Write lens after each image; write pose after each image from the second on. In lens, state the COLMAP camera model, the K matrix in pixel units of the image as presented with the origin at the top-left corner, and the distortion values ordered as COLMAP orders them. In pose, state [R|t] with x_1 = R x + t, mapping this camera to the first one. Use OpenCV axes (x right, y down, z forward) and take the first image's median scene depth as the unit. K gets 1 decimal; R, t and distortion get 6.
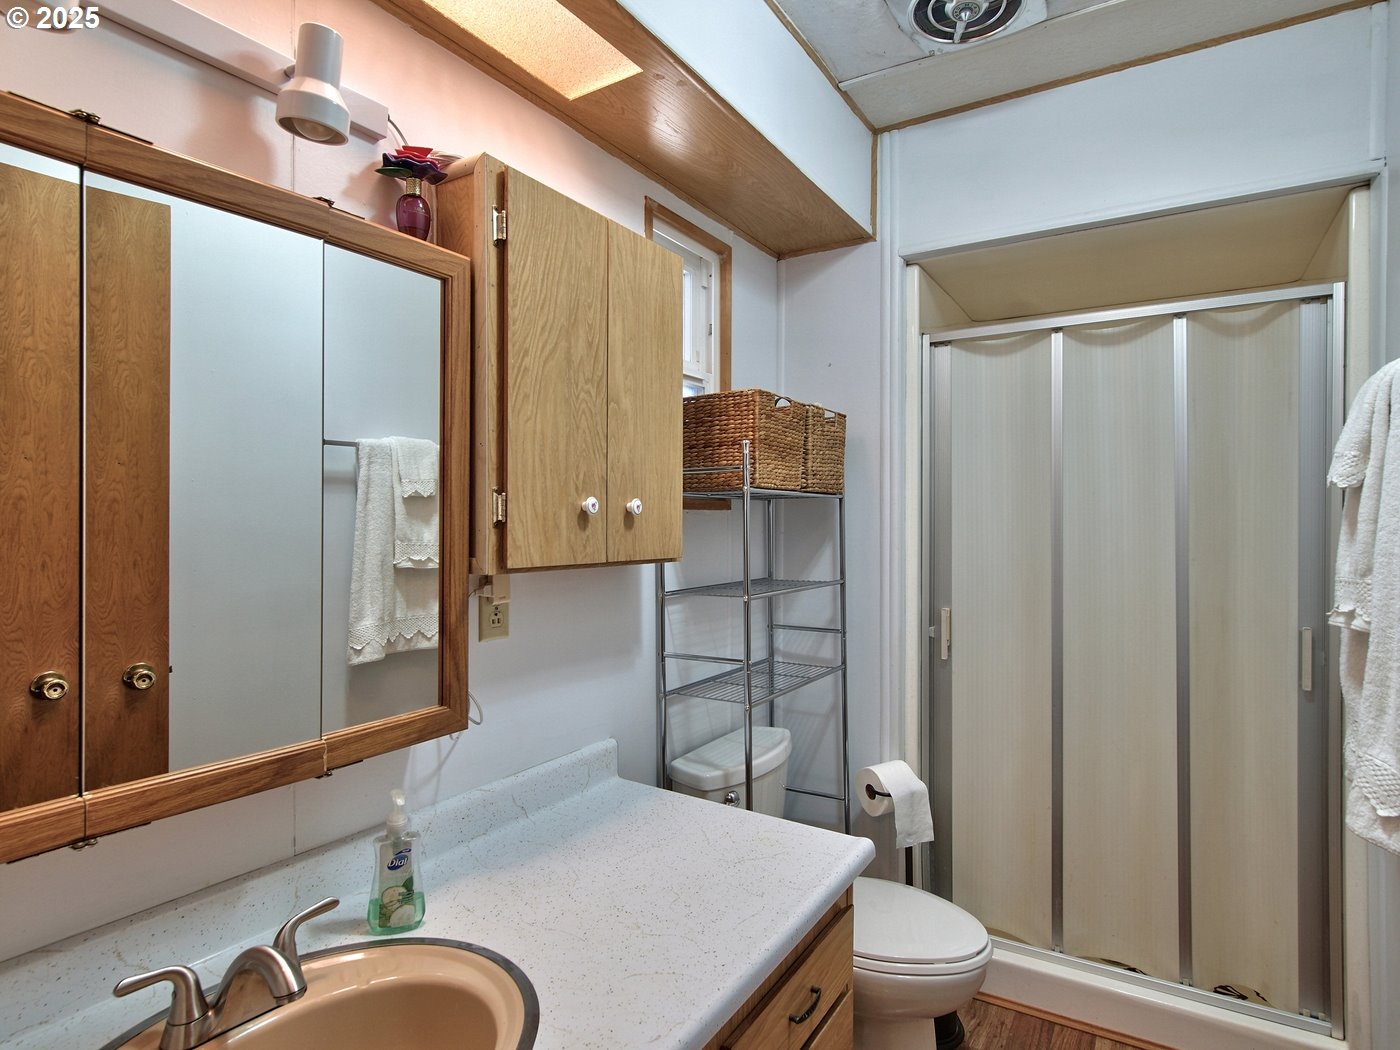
lens RADIAL K [[774.9, 0, 702.1], [0, 774.9, 522.9], [0, 0, 1]] dist [0.000603, 0.001633]
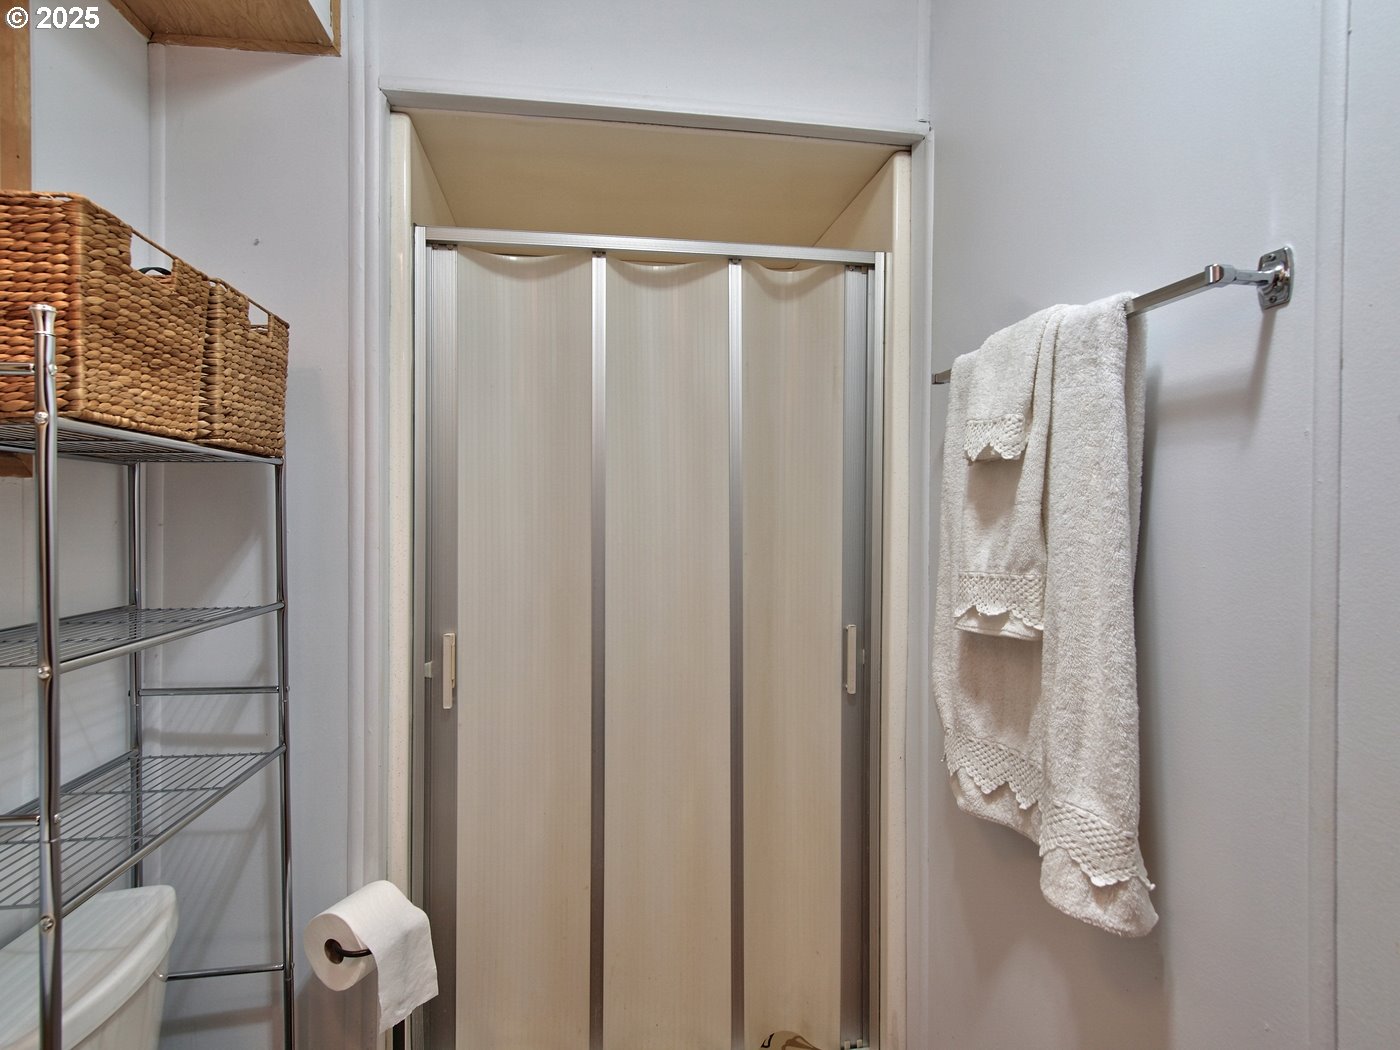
lens RADIAL K [[774.9, 0, 702.1], [0, 774.9, 522.9], [0, 0, 1]] dist [0.000603, 0.001633]
pose [[0.764744, -0.002227, 0.644330, 0.050314], [-0.000633, 0.999991, 0.004208, 0.010314], [-0.644334, -0.003626, 0.764736, 0.377949]]
